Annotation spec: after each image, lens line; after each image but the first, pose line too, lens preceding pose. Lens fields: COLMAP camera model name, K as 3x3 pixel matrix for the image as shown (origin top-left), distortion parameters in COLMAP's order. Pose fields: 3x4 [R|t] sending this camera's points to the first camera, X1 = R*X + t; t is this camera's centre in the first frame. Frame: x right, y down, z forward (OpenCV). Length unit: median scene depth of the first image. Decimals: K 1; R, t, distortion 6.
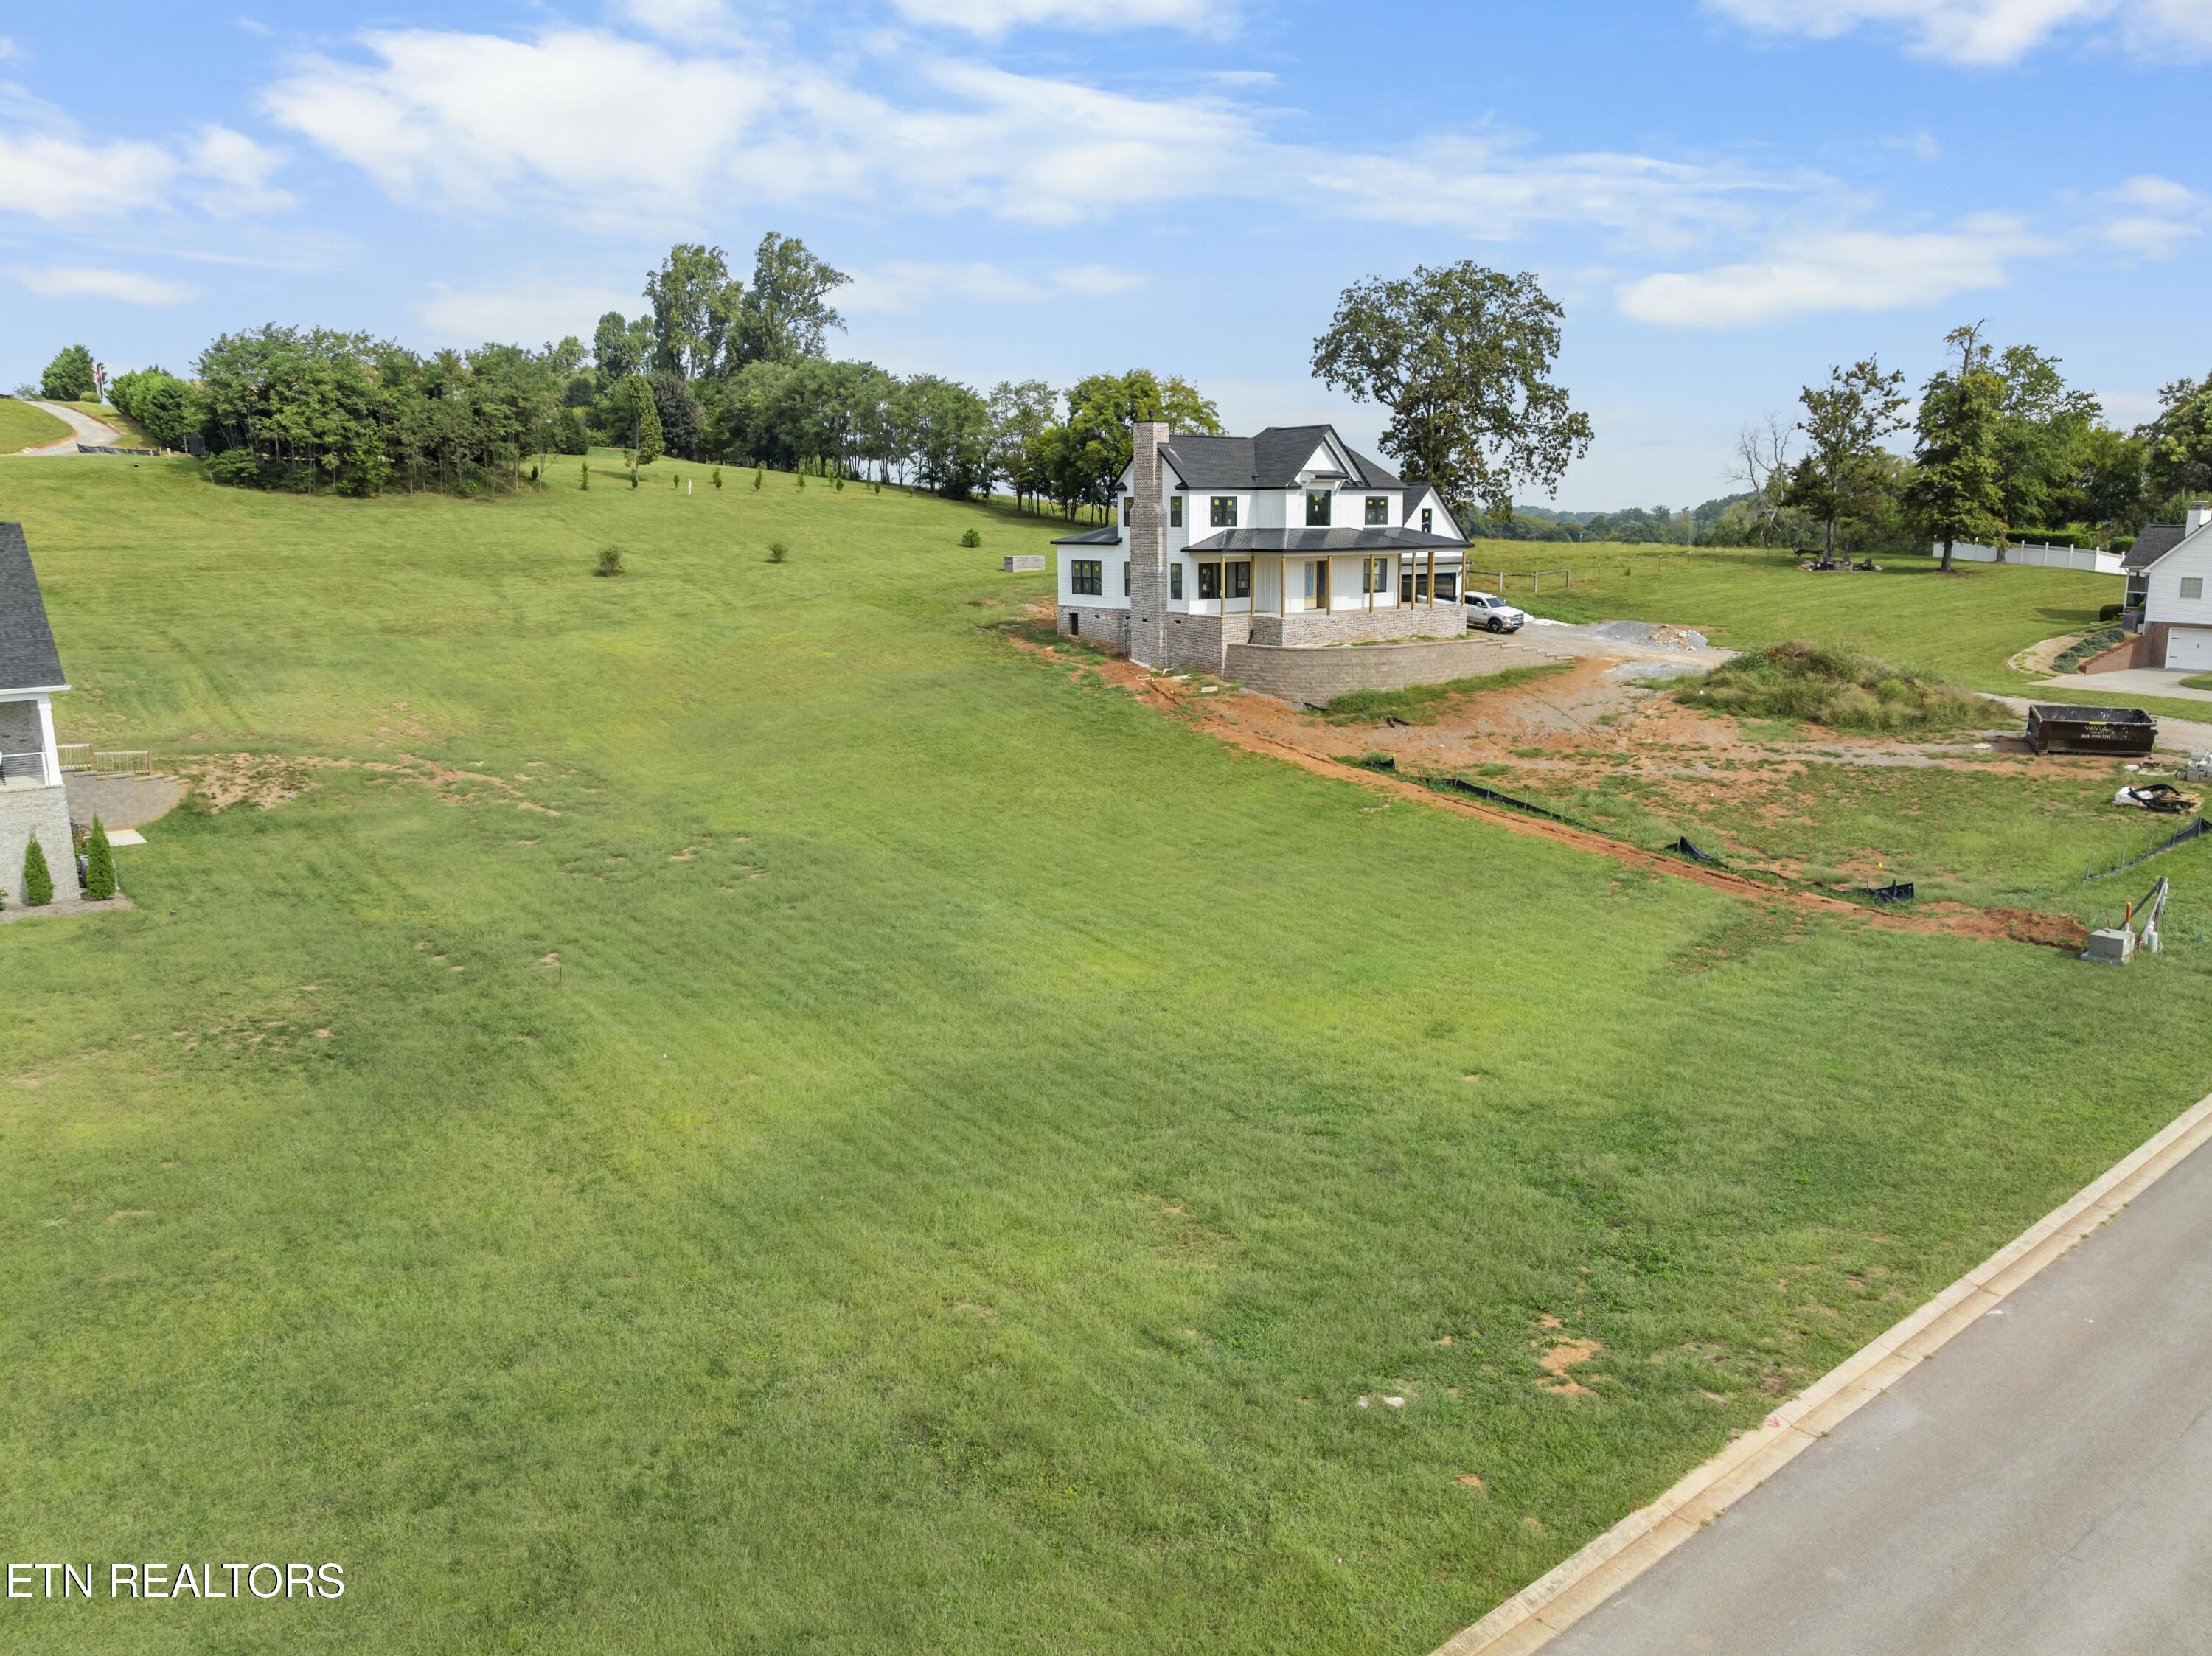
lens RADIAL K [[1632.3, 0, 1165.2], [0, 1632.3, 871.6], [0, 0, 1]] dist [-0.034628, -0.012881]
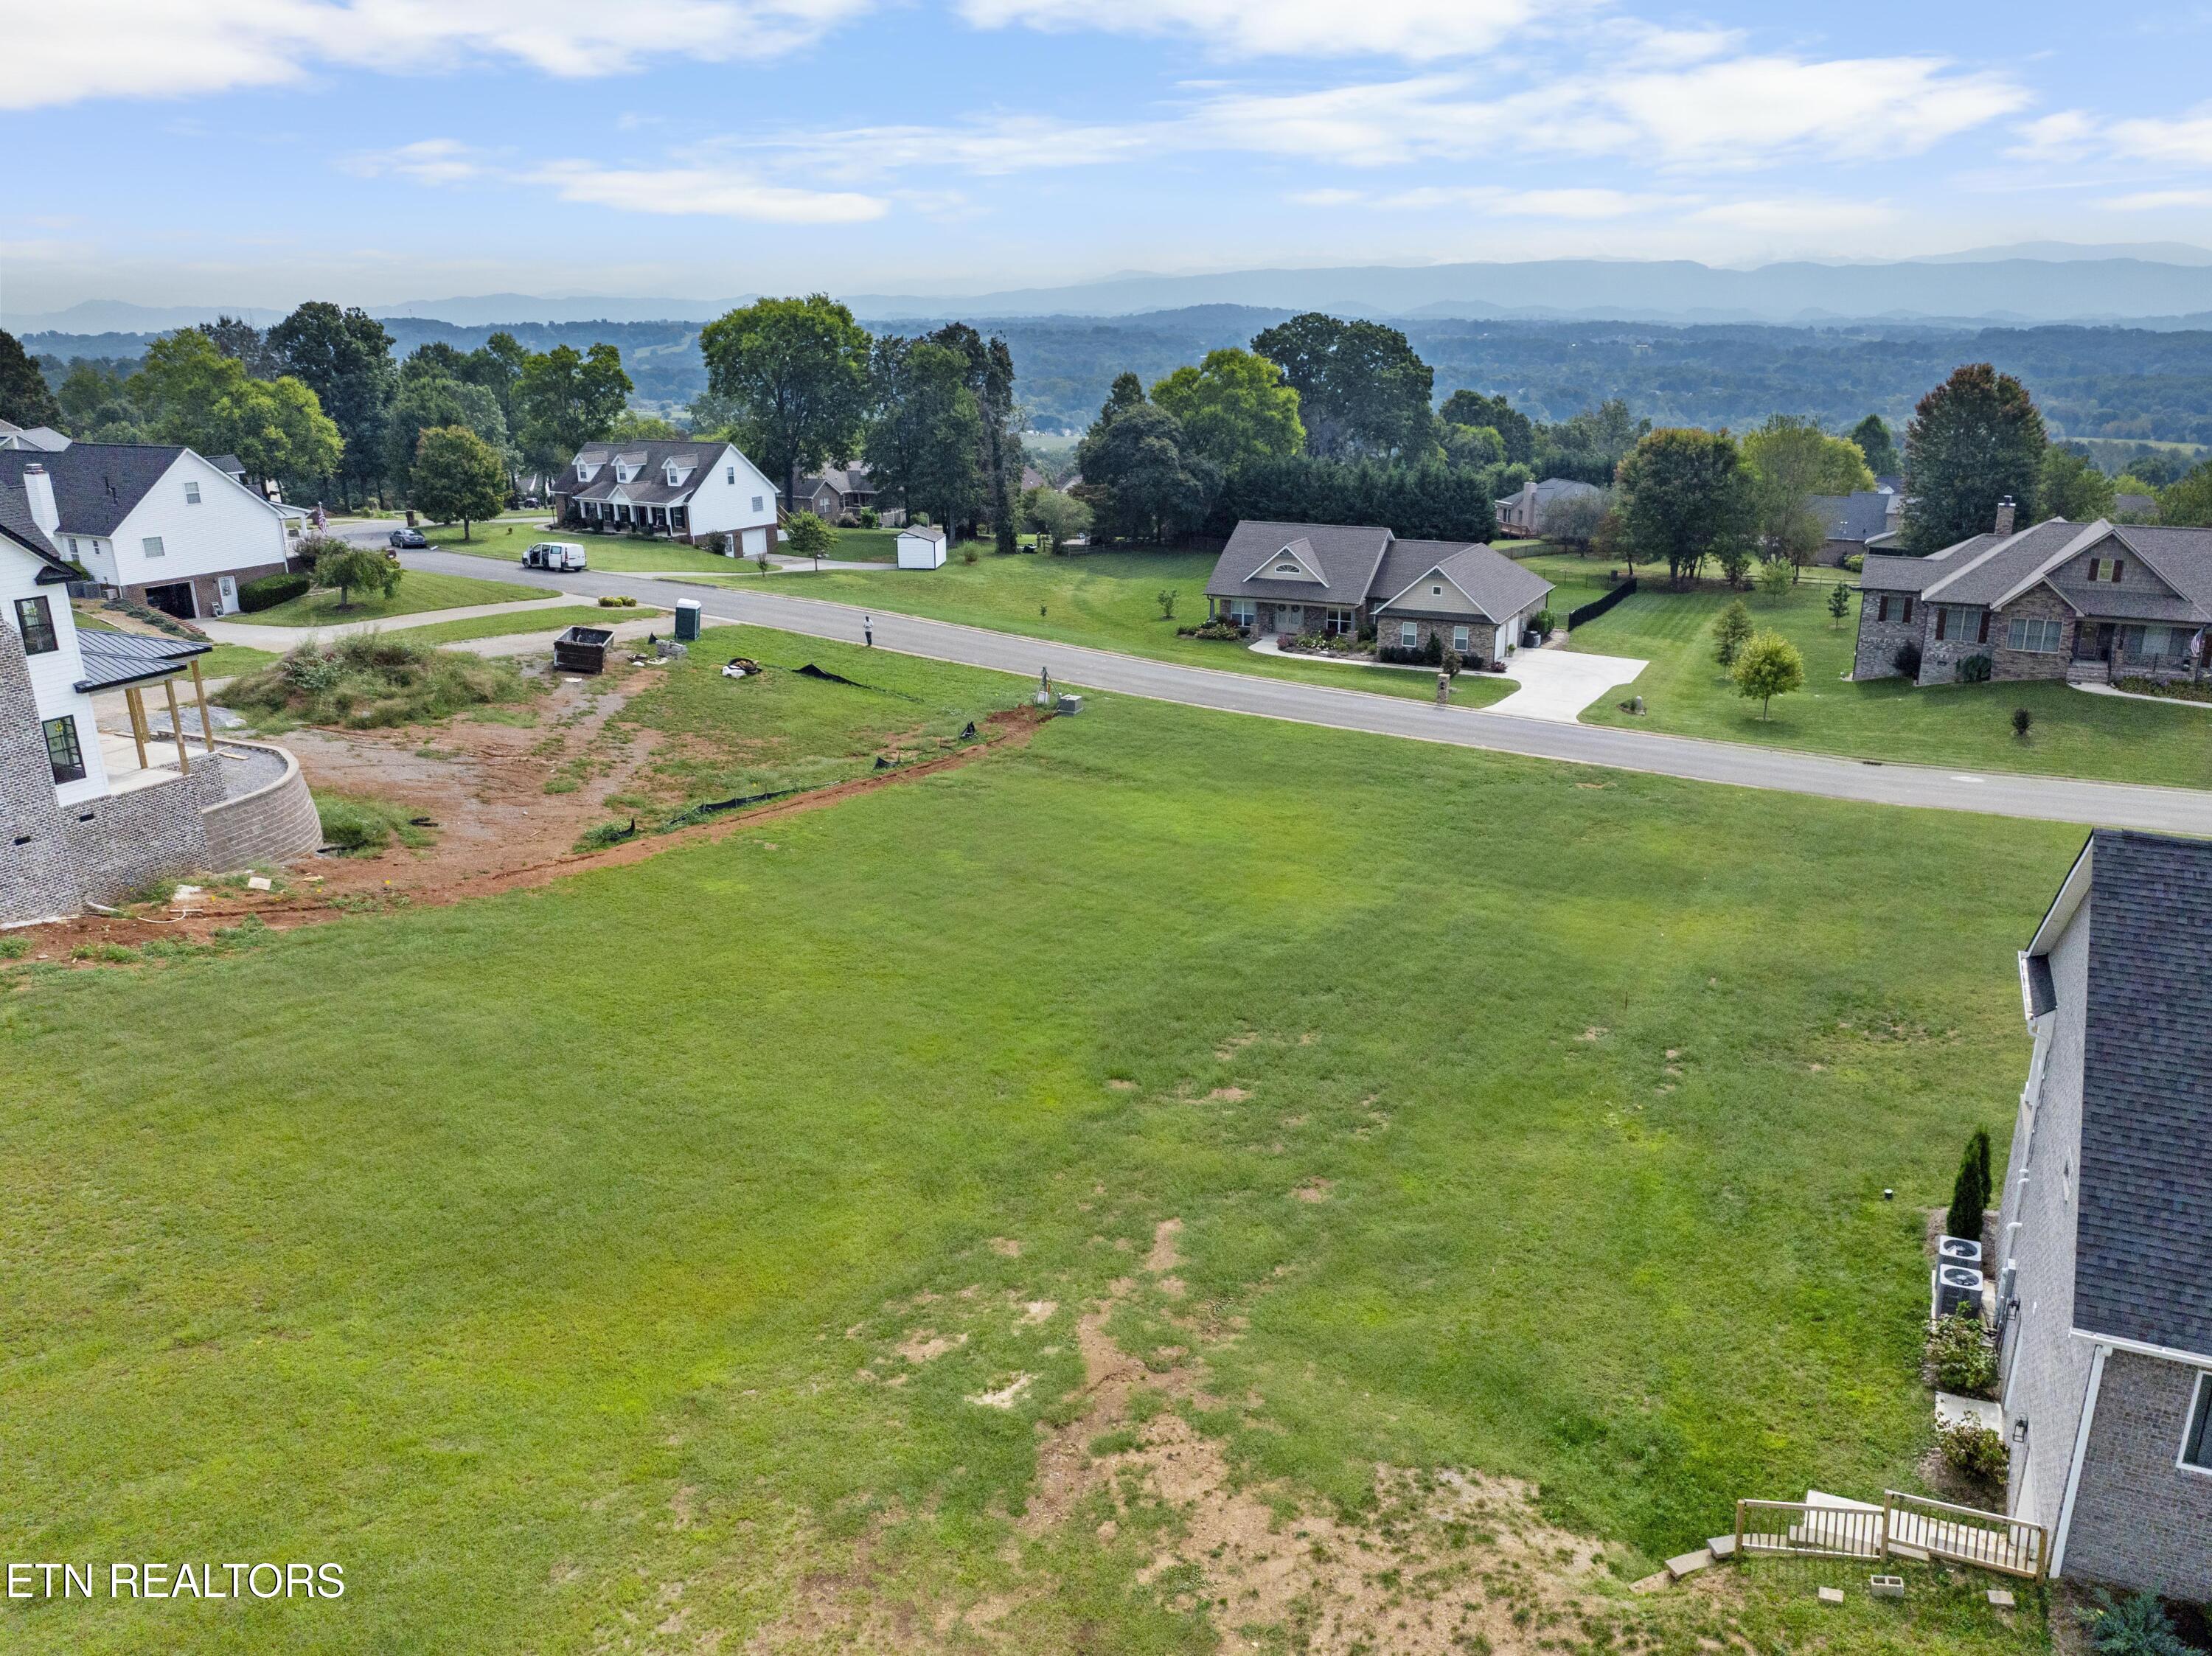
lens RADIAL K [[1632.9, 0, 1162.6], [0, 1632.9, 844.2], [0, 0, 1]] dist [-0.036686, -0.003936]
pose [[-0.437478, -0.270128, 0.857697, -0.732054], [0.199217, 0.900997, 0.385379, -0.332388], [-0.876884, 0.339463, -0.340352, 1.021961]]
